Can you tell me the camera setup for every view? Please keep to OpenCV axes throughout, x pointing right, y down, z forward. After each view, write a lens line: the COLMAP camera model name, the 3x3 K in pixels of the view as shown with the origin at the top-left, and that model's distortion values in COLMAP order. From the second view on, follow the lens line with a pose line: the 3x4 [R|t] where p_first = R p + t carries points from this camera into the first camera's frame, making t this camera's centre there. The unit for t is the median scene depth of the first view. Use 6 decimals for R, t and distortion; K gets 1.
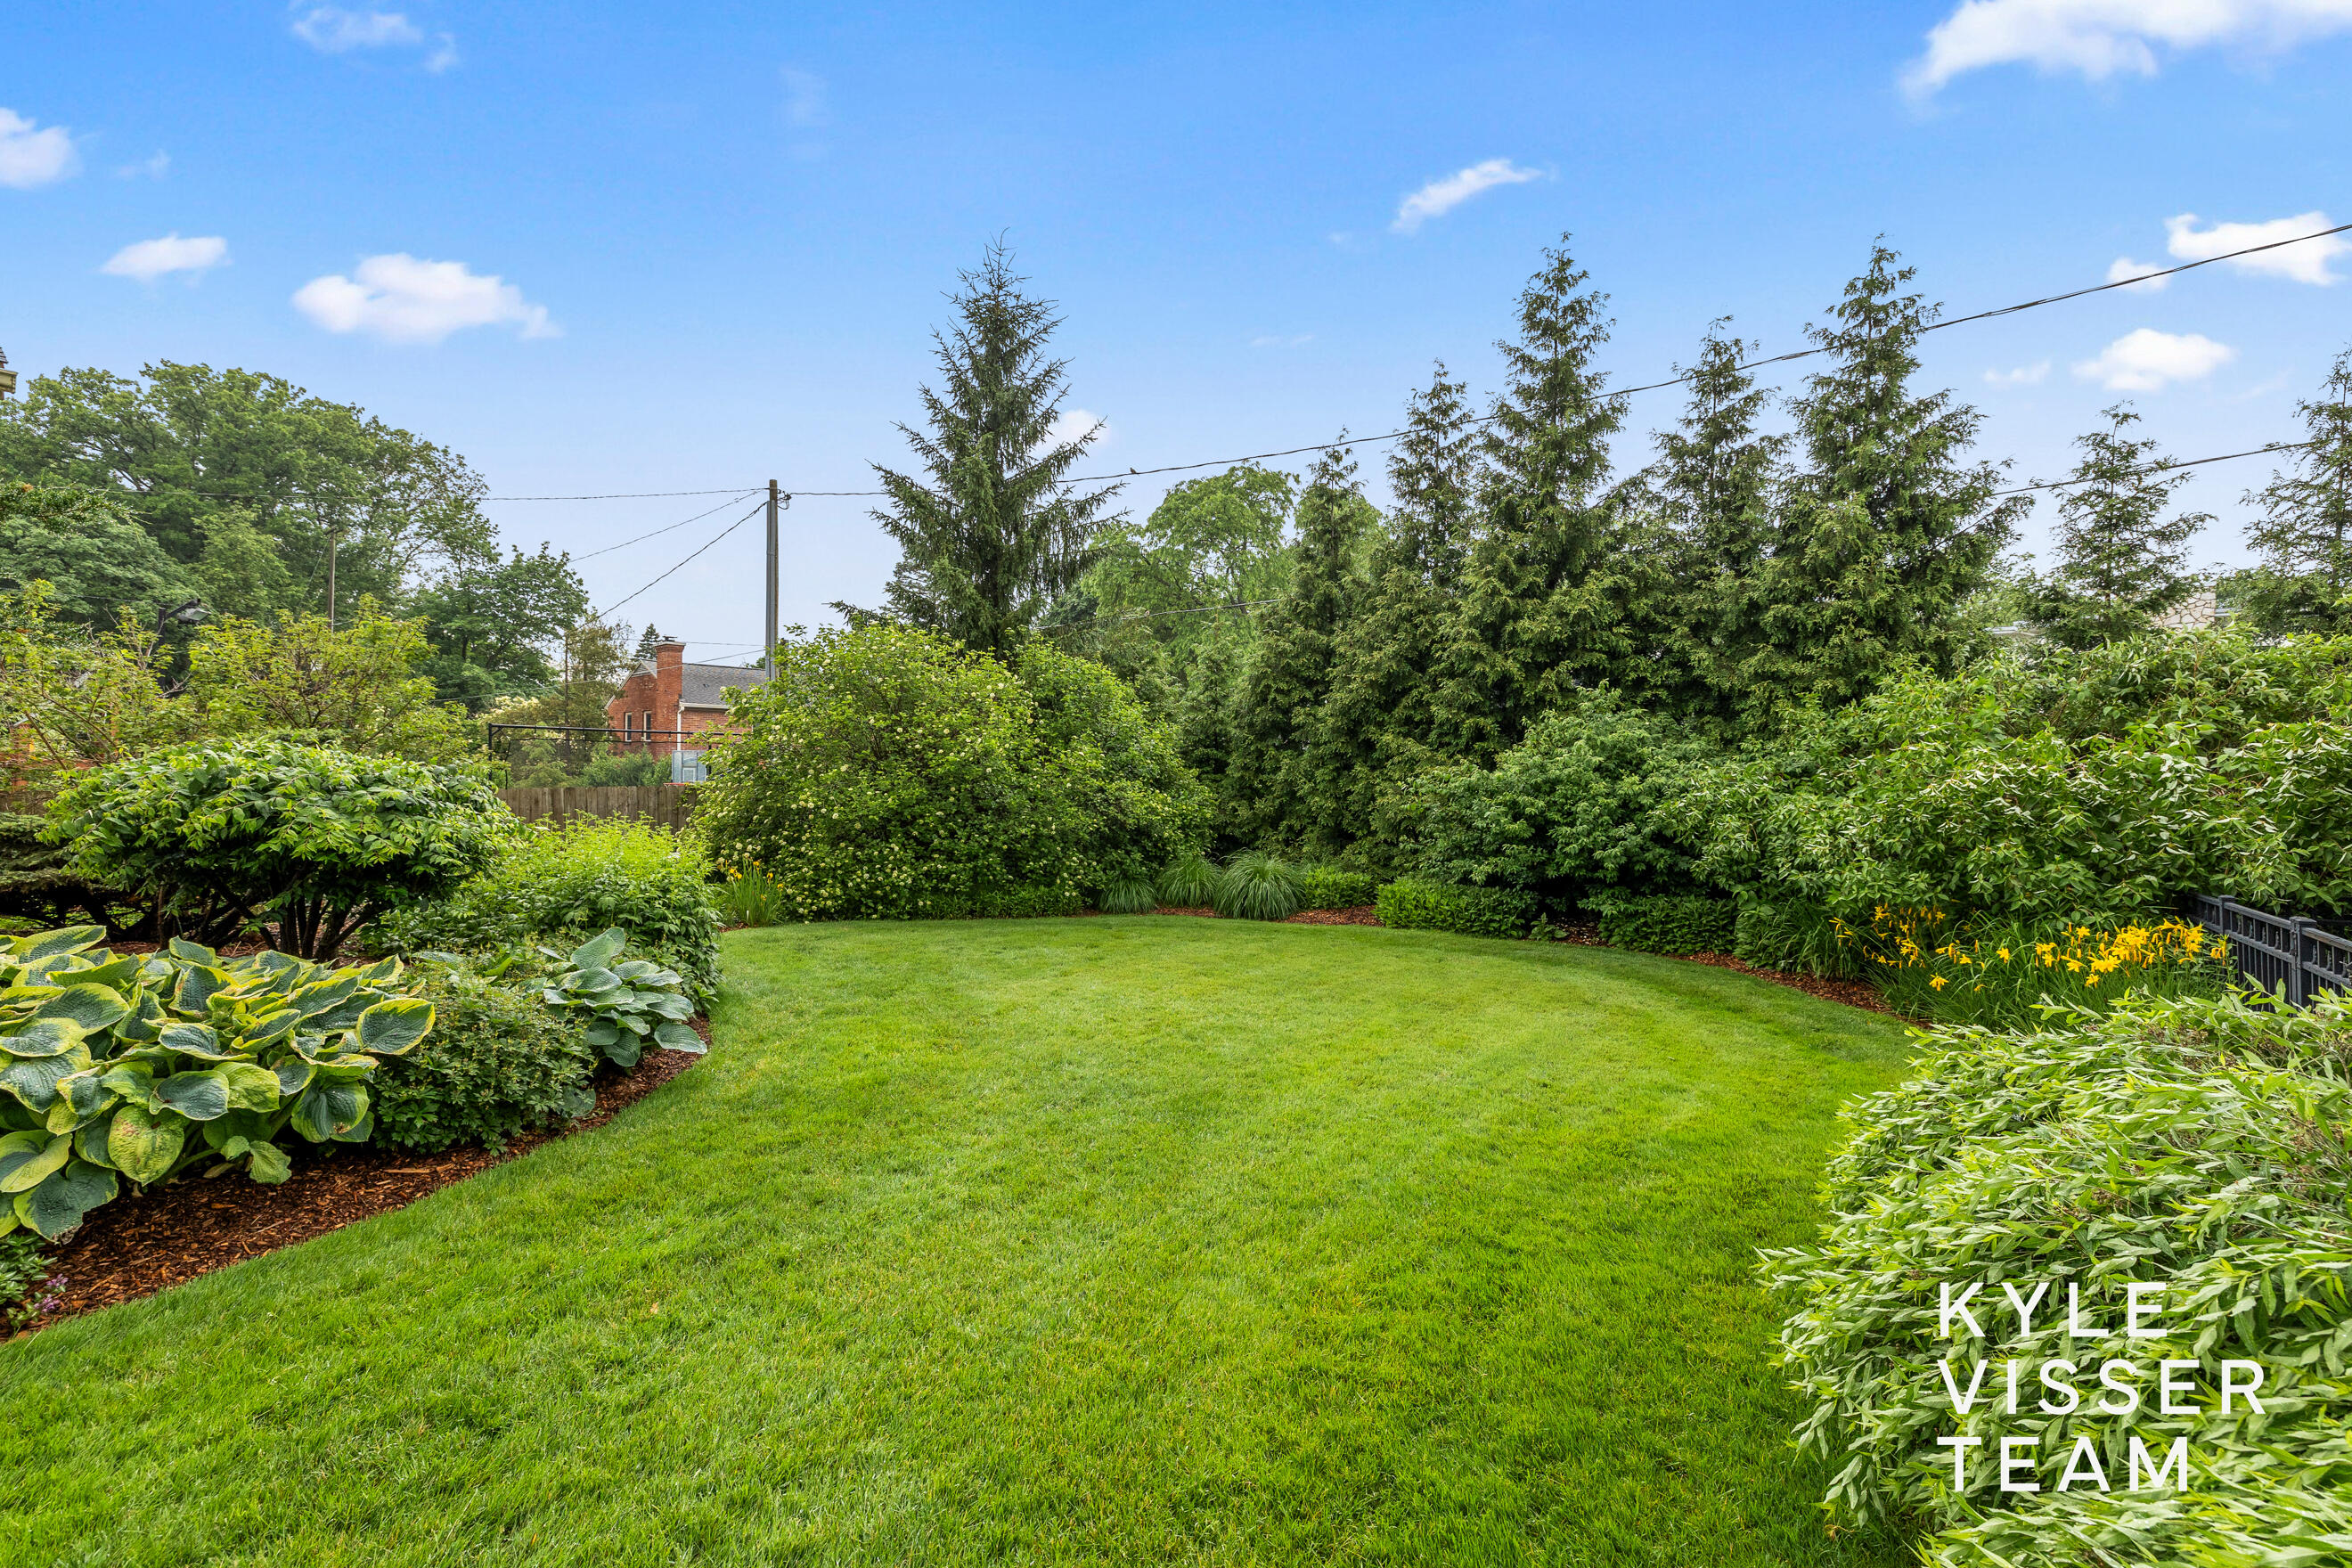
lens RADIAL K [[996.8, 0, 1164.1], [0, 996.8, 788.9], [0, 0, 1]] dist [-0.003385, 0.002893]
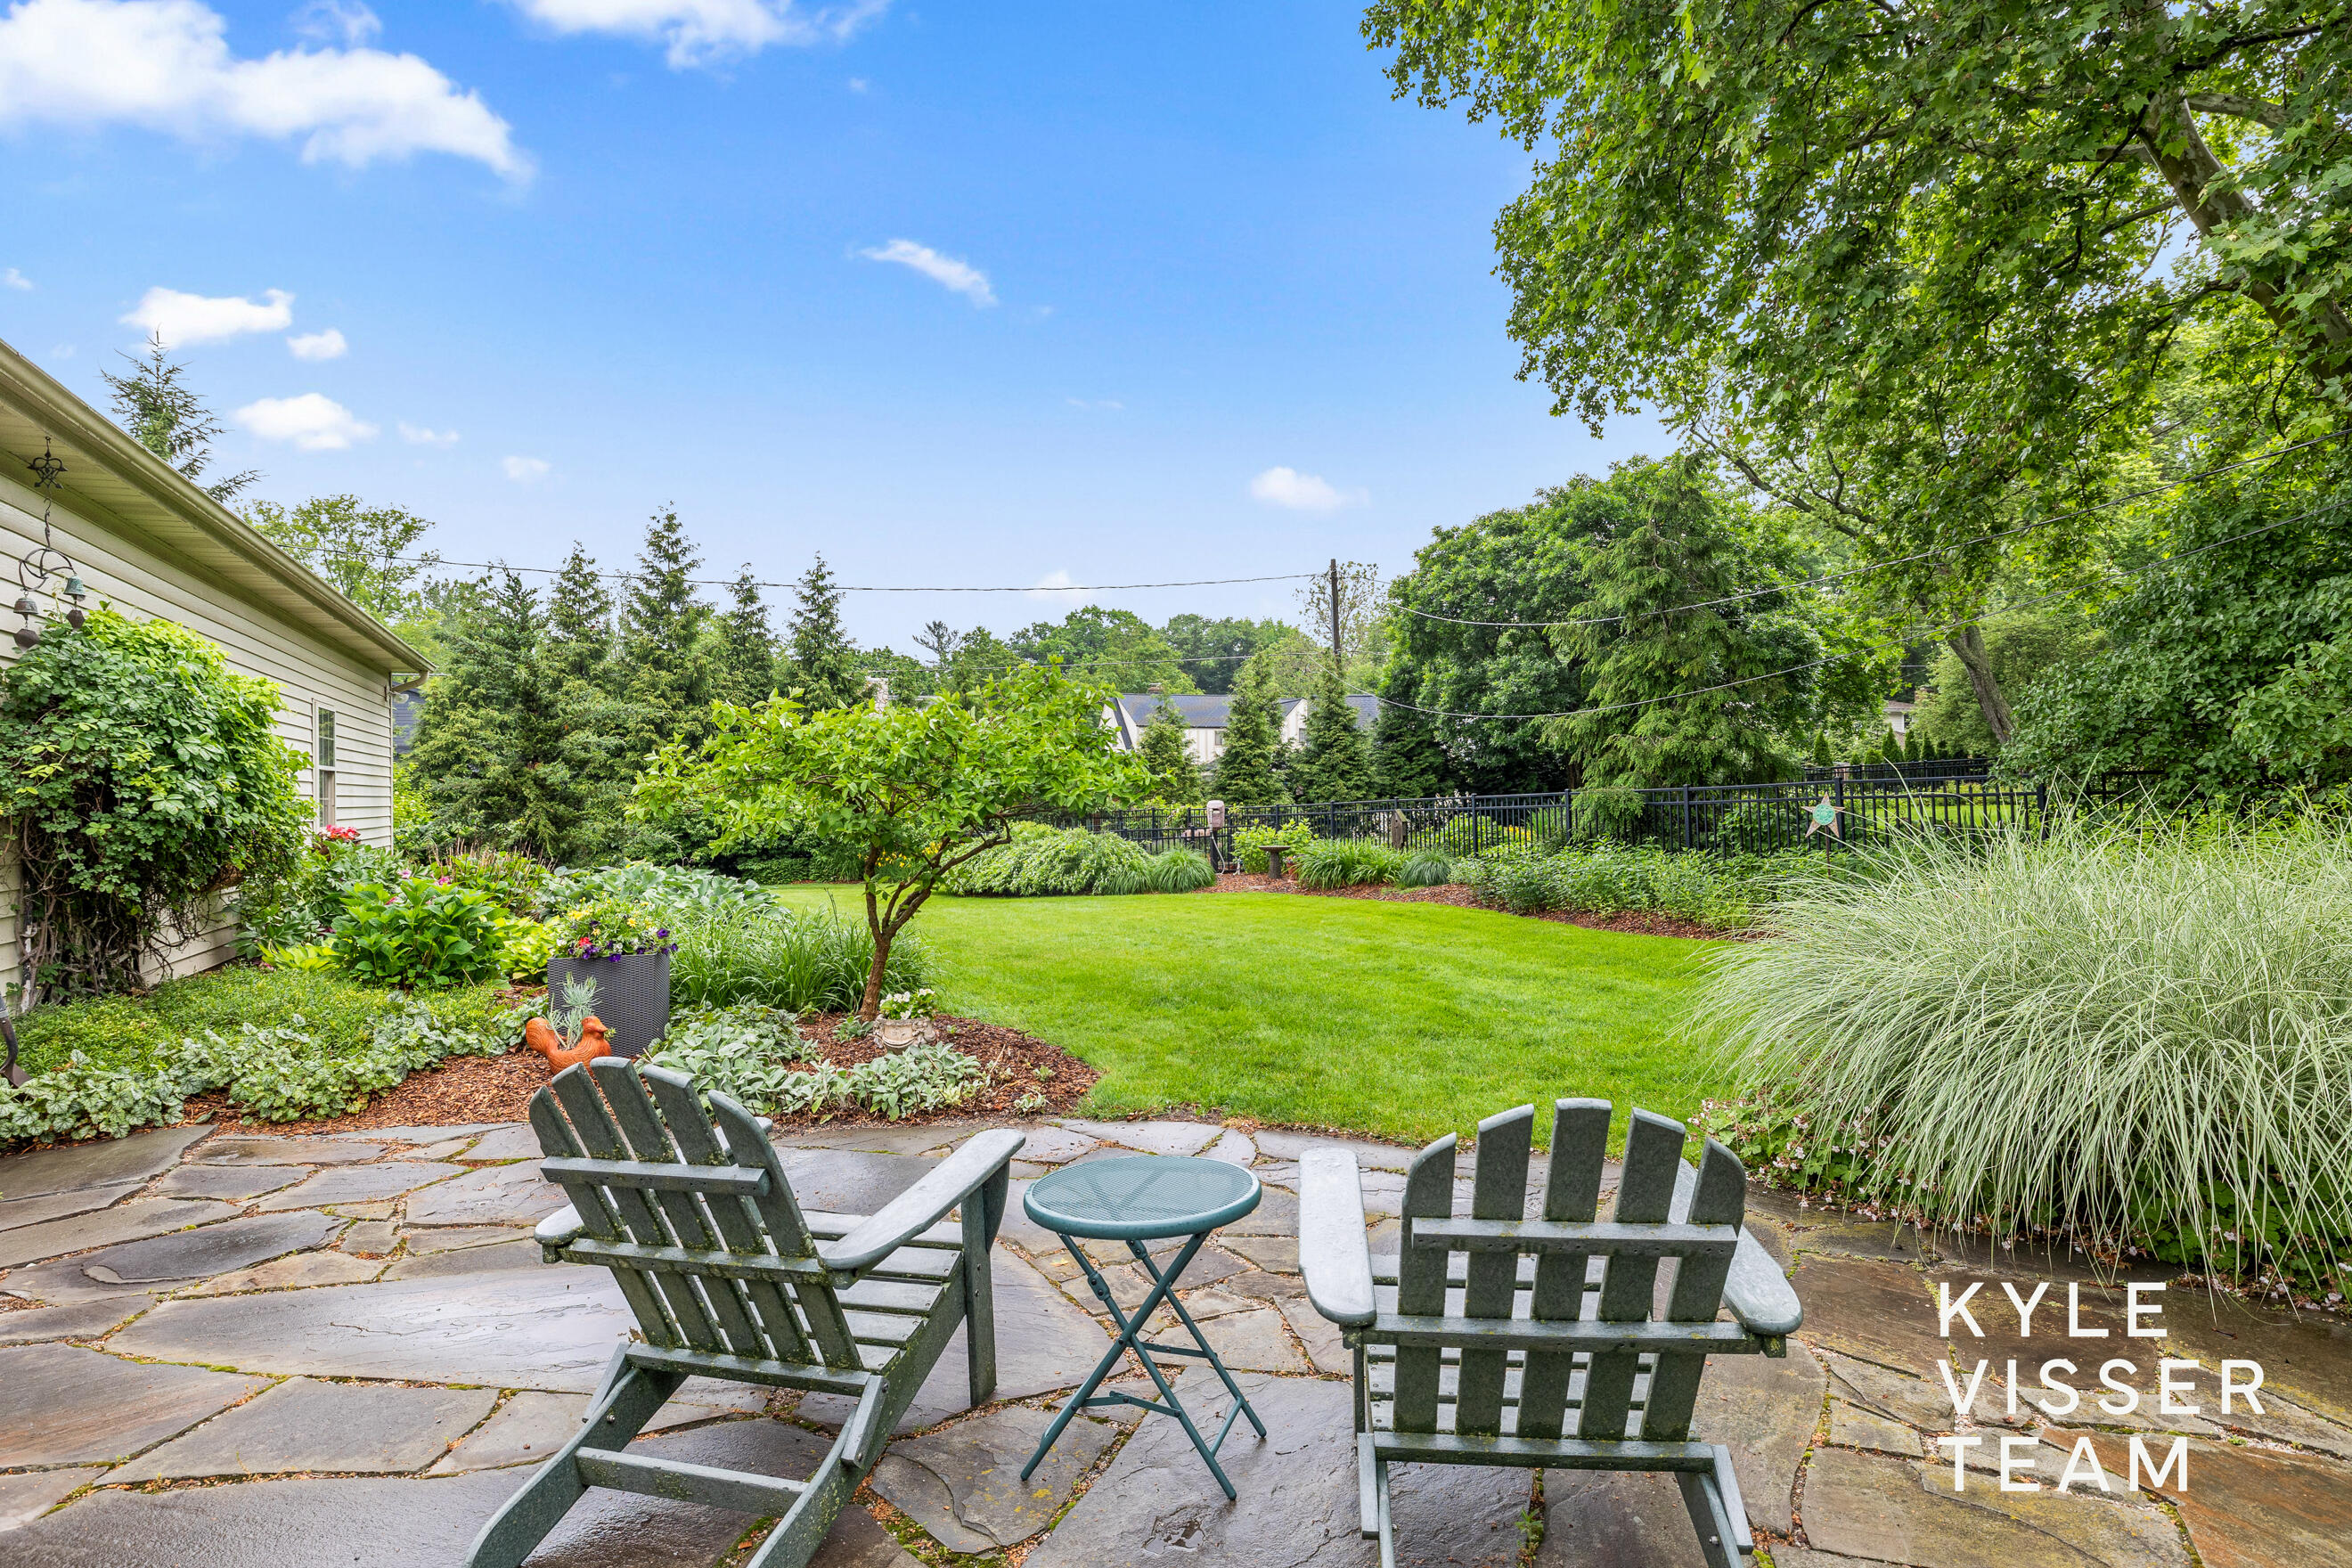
lens RADIAL K [[1200.4, 0, 1190.3], [0, 1200.4, 771.2], [0, 0, 1]] dist [-0.003269, -0.000496]
pose [[0.460727, -0.003116, 0.887536, -1.169141], [0.041876, 0.998956, -0.018231, 0.000209], [-0.886553, 0.045566, 0.460377, -0.852242]]
